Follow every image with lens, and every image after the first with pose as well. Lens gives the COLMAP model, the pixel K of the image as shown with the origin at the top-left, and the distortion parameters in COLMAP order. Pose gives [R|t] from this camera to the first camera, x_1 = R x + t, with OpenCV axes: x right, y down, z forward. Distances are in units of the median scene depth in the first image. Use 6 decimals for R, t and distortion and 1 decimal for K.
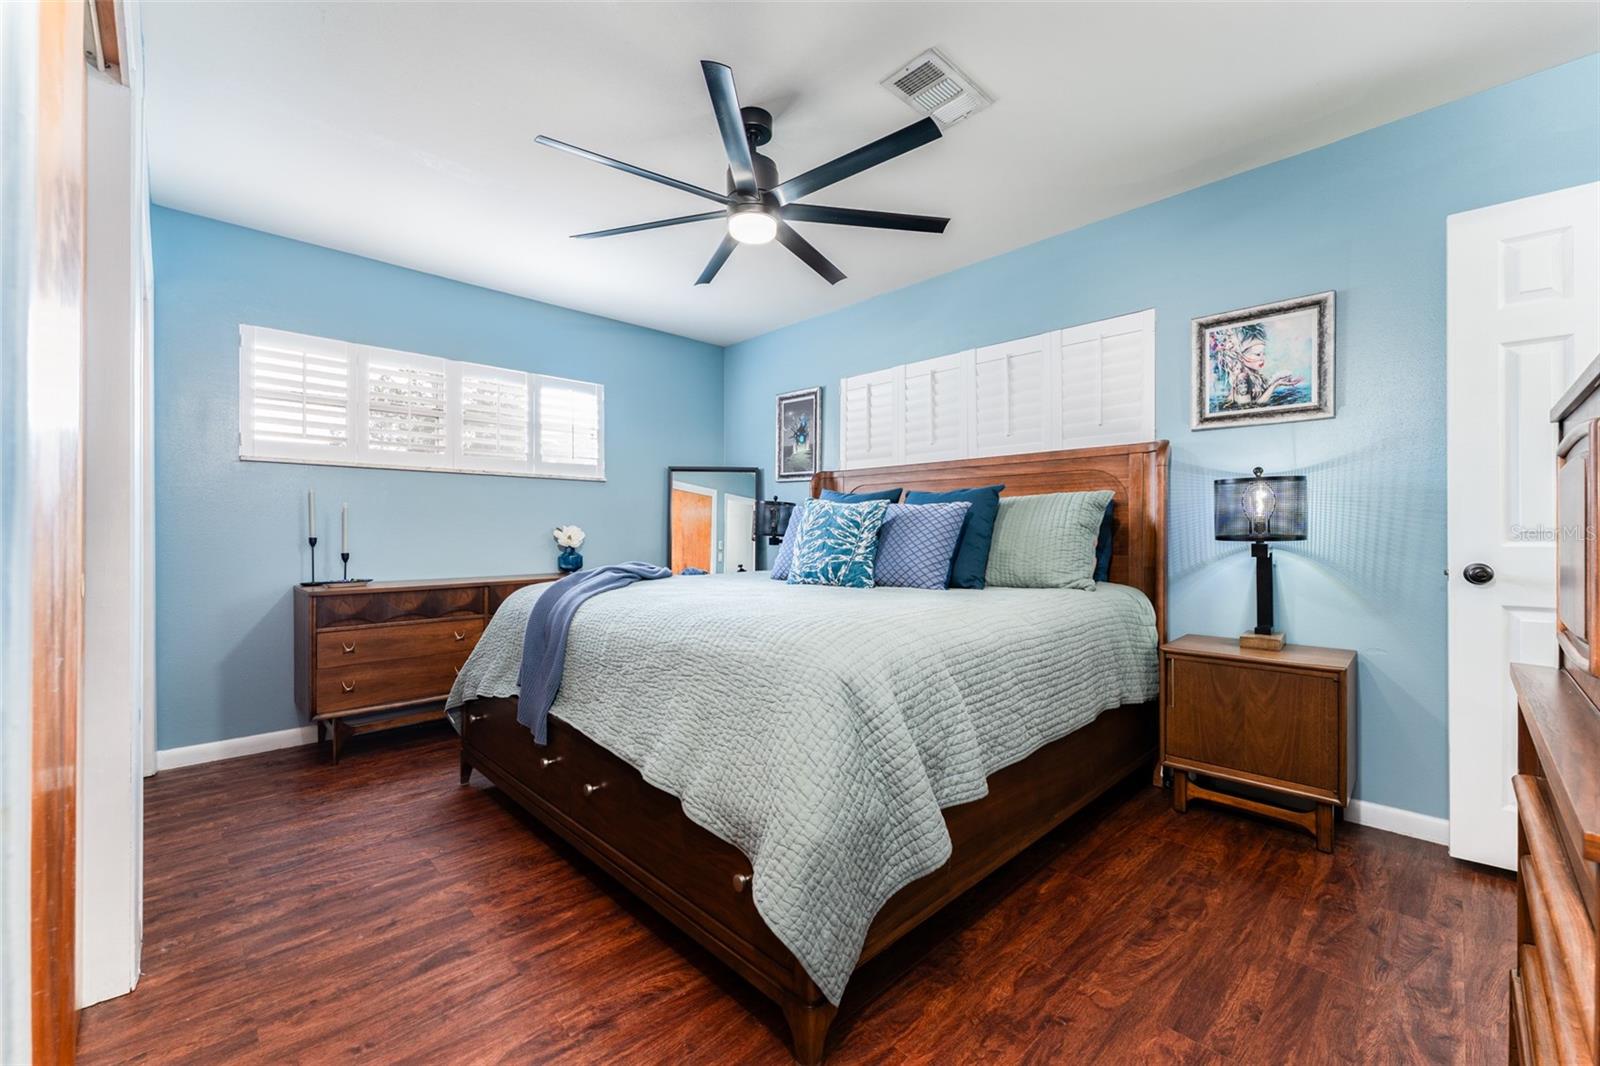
lens RADIAL K [[646.2, 0, 802.4], [0, 646.2, 532.0], [0, 0, 1]] dist [0.000305, 0.000054]
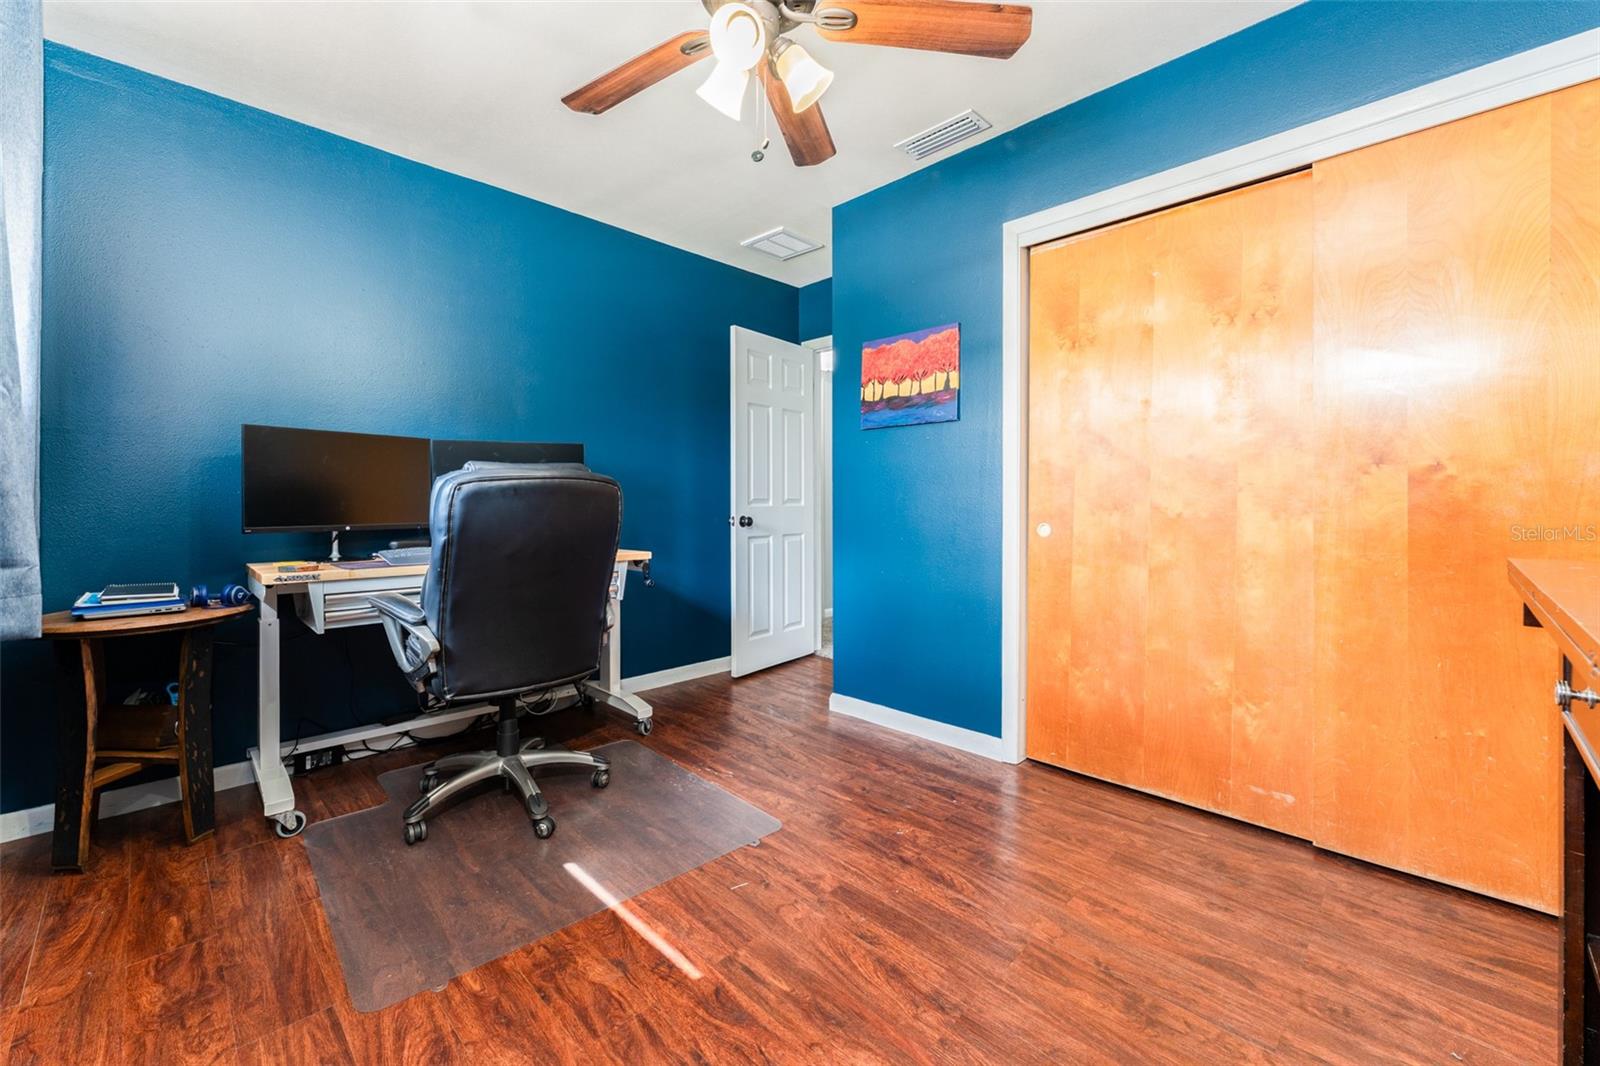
lens RADIAL K [[646.2, 0, 783.2], [0, 646.2, 500.7], [0, 0, 1]] dist [0.000305, 0.000054]
pose [[-0.005047, 0.003309, -0.999982, 0.375737], [0.000679, 0.999994, 0.003305, 0.004558], [0.999987, -0.000663, -0.005050, 0.420462]]
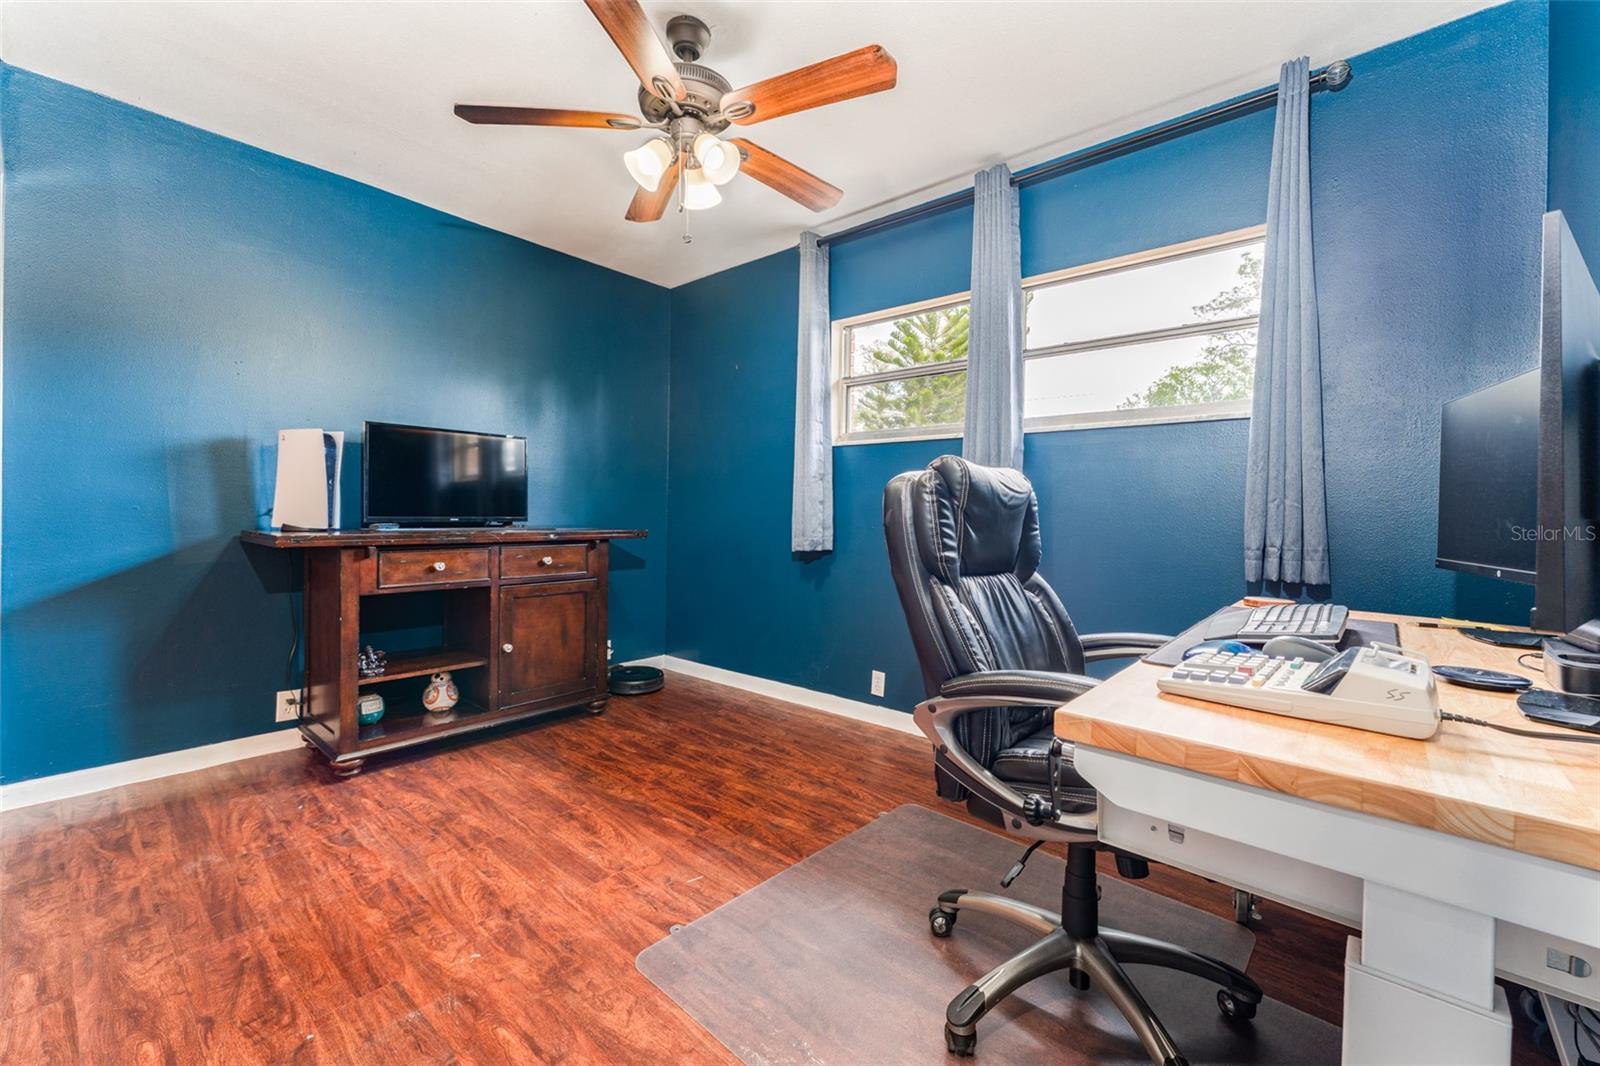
lens RADIAL K [[646.2, 0, 802.3], [0, 646.2, 523.5], [0, 0, 1]] dist [0.000305, 0.000054]
pose [[-0.096188, -0.013715, 0.995269, -2.064475], [-0.013236, 0.999834, 0.012499, 0.016371], [-0.995275, -0.011971, -0.096354, 0.255070]]
